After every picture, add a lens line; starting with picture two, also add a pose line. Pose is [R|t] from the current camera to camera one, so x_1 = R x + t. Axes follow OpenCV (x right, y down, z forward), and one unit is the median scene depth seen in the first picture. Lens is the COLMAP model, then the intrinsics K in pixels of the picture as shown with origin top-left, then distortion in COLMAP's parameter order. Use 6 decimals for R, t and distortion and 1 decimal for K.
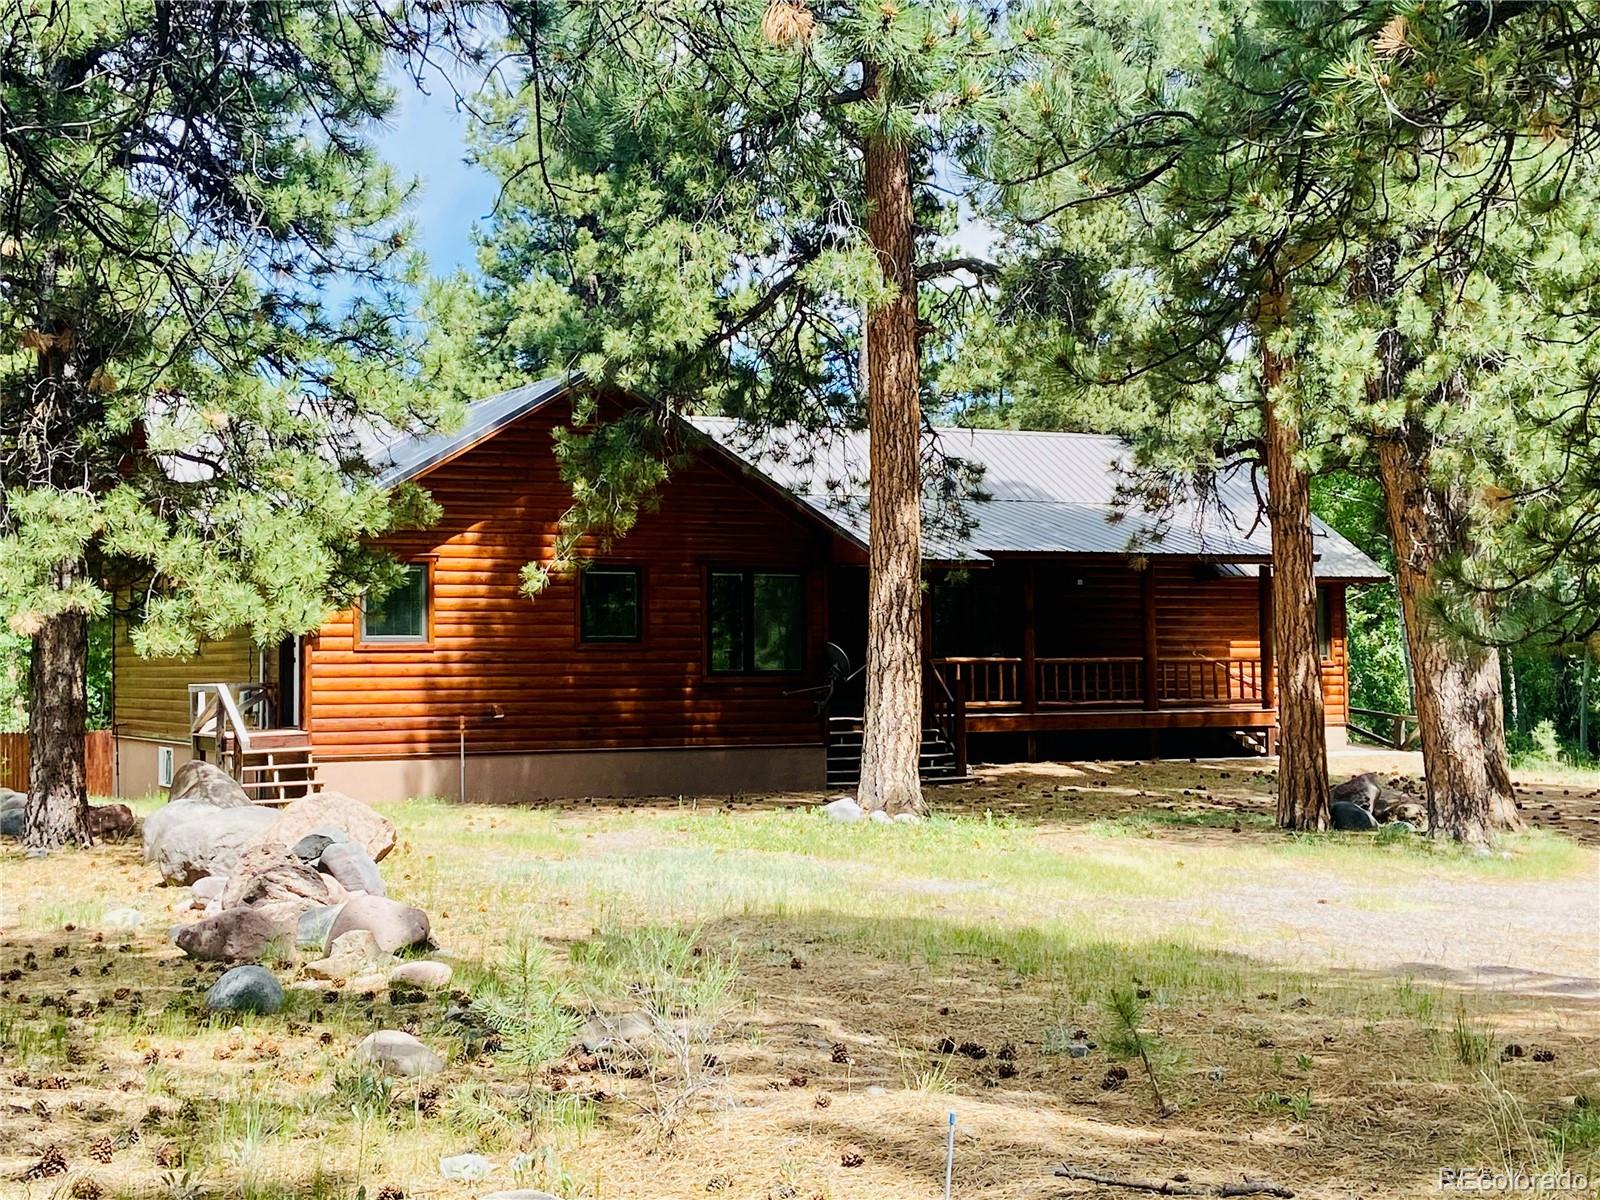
lens RADIAL K [[2330.3, 0, 800.0], [0, 2330.3, 600.0], [0, 0, 1]] dist [0.056363, 0.048079]
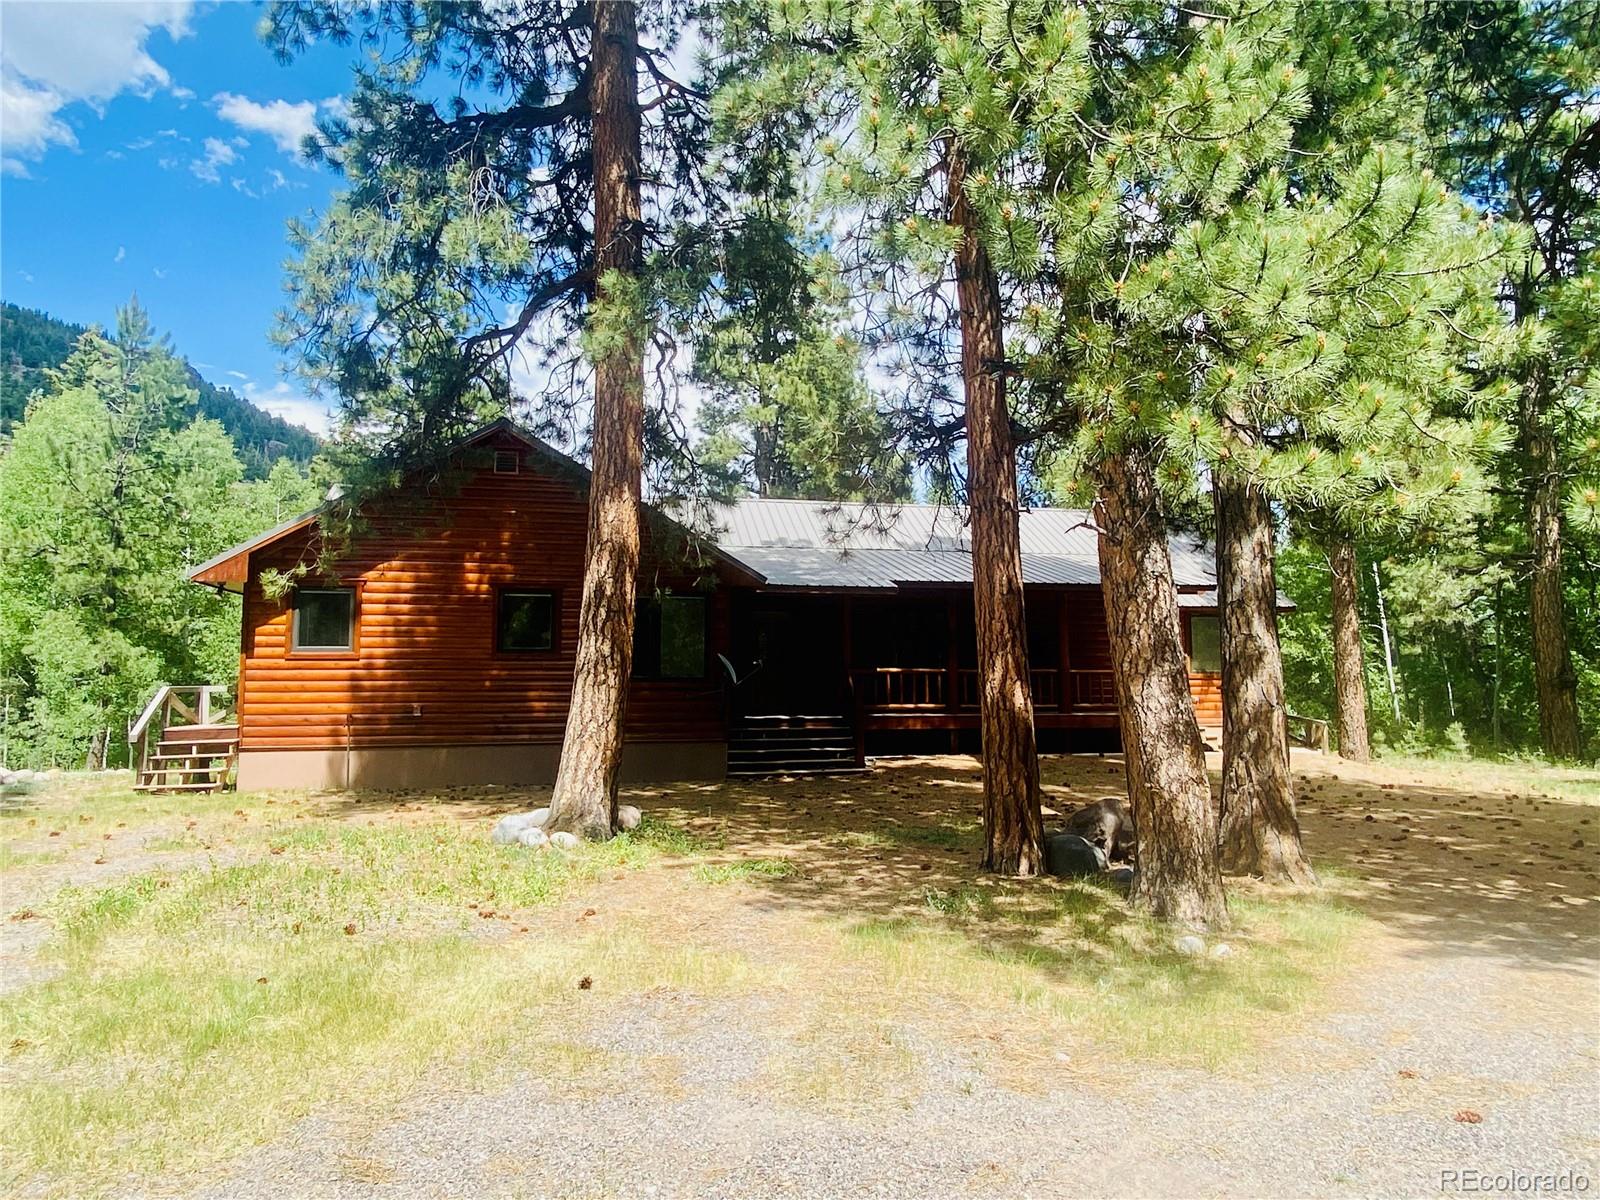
lens RADIAL K [[1077.2, 0, 800.0], [0, 1077.2, 600.0], [0, 0, 1]] dist [0.068978, -0.077584]
pose [[0.965529, -0.013857, -0.259926, 0.237242], [0.001462, 0.998855, -0.047821, 0.021161], [0.260291, 0.045793, 0.964444, 0.590686]]
